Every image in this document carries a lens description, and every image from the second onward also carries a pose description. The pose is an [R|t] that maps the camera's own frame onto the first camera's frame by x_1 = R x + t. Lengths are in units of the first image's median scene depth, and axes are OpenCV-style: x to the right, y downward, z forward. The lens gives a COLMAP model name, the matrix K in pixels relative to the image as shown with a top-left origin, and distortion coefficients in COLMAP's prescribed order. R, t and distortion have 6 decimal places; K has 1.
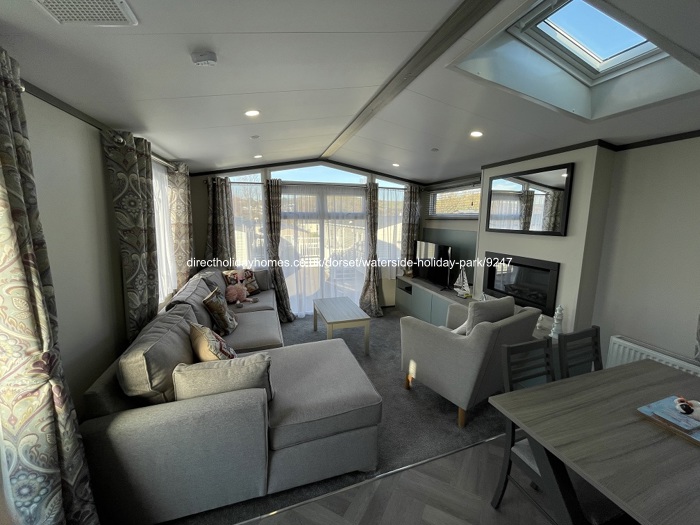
lens RADIAL K [[284.3, 0, 349.0], [0, 284.3, 259.4], [0, 0, 1]] dist [-0.000608, -0.000182]
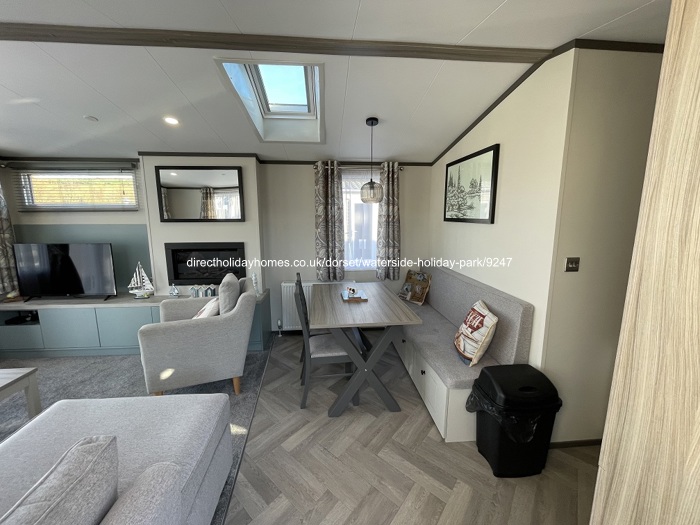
lens RADIAL K [[284.3, 0, 345.2], [0, 284.3, 264.5], [0, 0, 1]] dist [-0.000608, -0.000182]
pose [[0.236687, -0.191697, 0.952487, -0.410379], [0.145644, 0.976266, 0.160291, -0.029352], [-0.960608, 0.100785, 0.258988, 0.204946]]
